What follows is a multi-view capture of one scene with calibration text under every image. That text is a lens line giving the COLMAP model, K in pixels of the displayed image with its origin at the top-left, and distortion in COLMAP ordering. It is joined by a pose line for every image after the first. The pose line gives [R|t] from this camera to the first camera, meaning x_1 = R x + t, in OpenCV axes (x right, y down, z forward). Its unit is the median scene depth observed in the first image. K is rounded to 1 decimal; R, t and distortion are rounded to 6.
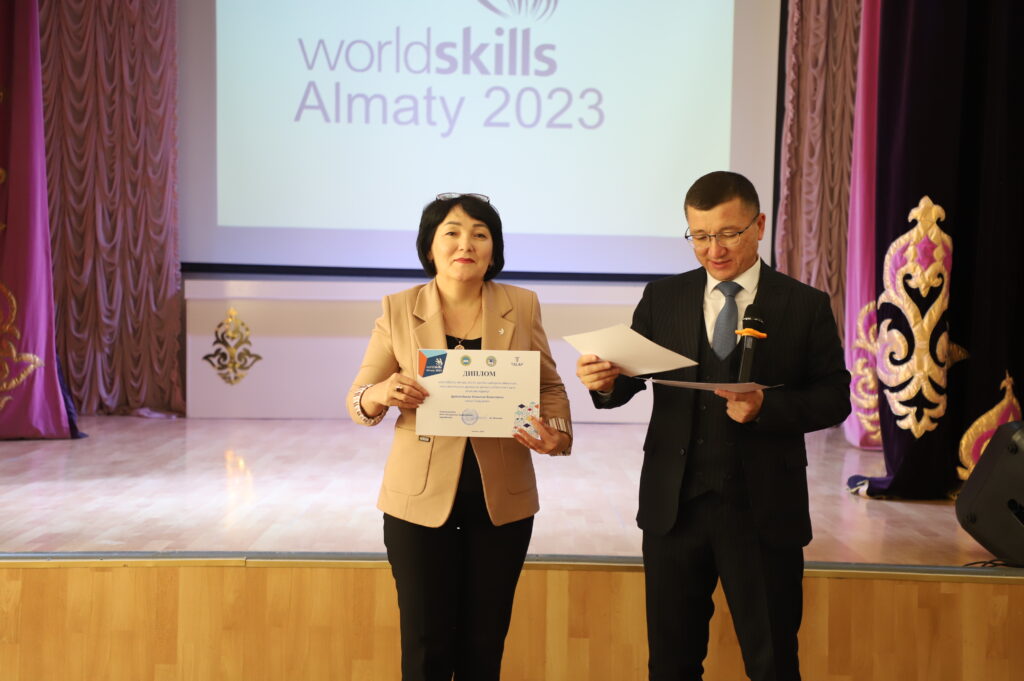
lens RADIAL K [[1688.0, 0, 512.0], [0, 1688.0, 340.5], [0, 0, 1]] dist [0.325944, -0.052449]
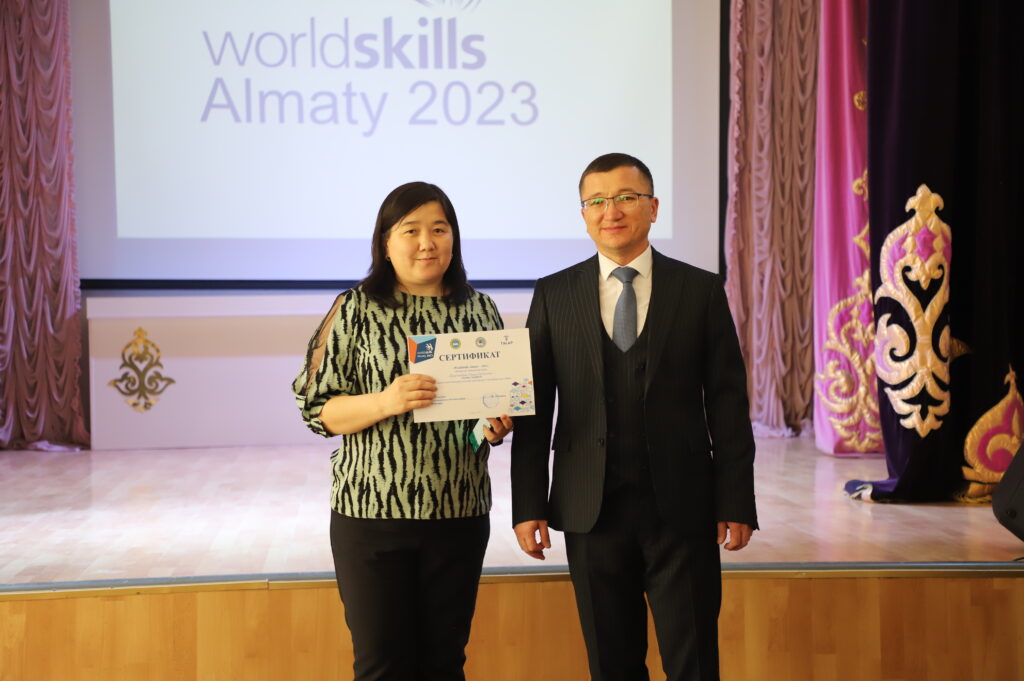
lens RADIAL K [[1861.3, 0, 512.0], [0, 1861.3, 340.5], [0, 0, 1]] dist [0.366021, 0.030163]
pose [[0.996043, -0.027856, 0.084390, -0.051954], [0.029014, 0.999501, -0.012524, 0.006269], [-0.083999, 0.014923, 0.996354, -0.020566]]
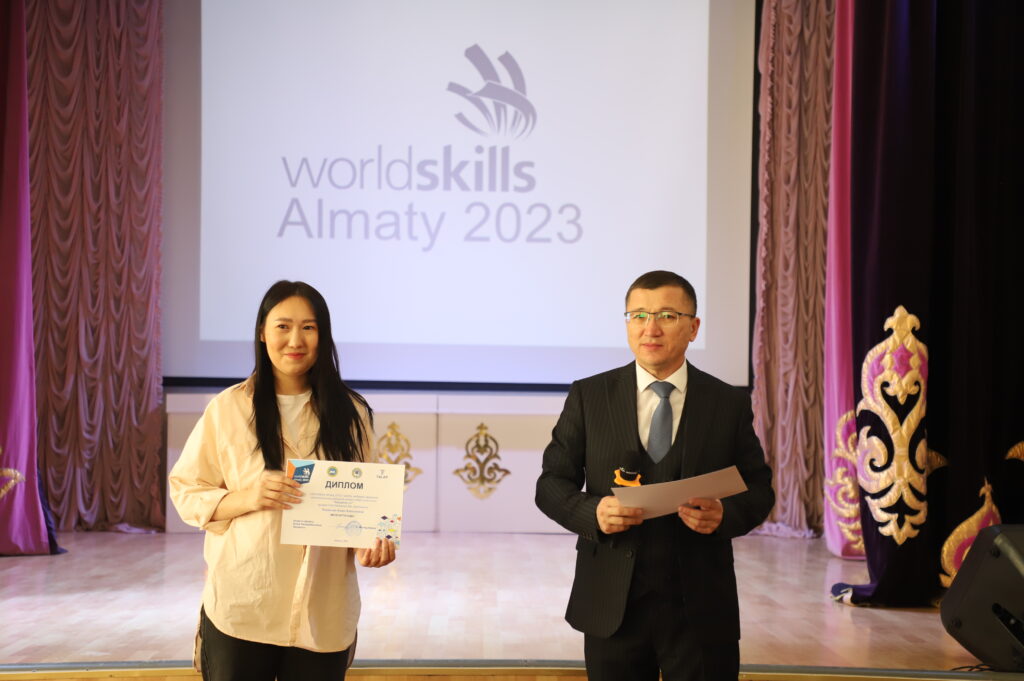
lens RADIAL K [[1688.0, 0, 512.0], [0, 1688.0, 340.5], [0, 0, 1]] dist [0.325944, -0.052449]
pose [[0.999876, -0.004415, 0.015109, -0.003780], [0.005455, 0.997567, -0.069506, 0.004164], [-0.014765, 0.069580, 0.997467, -0.006928]]
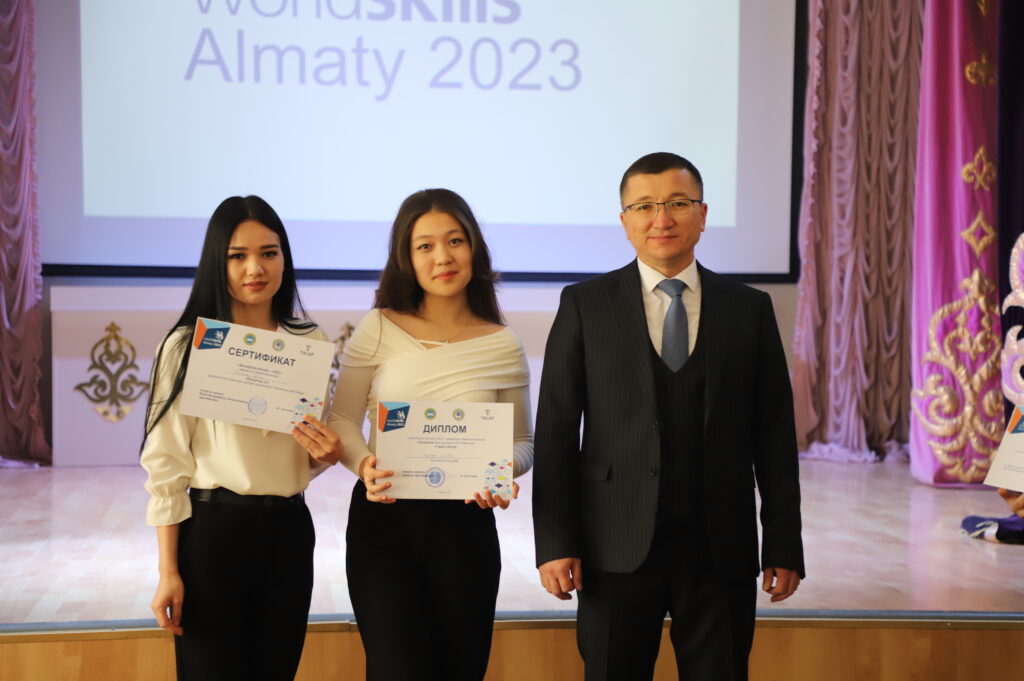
lens RADIAL K [[2288.7, 0, 524.3], [0, 2288.7, 339.3], [0, 0, 1]] dist [0.493009, 0.069495]
pose [[0.993906, -0.013429, 0.109407, -0.094494], [0.014422, 0.999862, -0.008290, -0.000006], [-0.109281, 0.009818, 0.993962, -0.066303]]
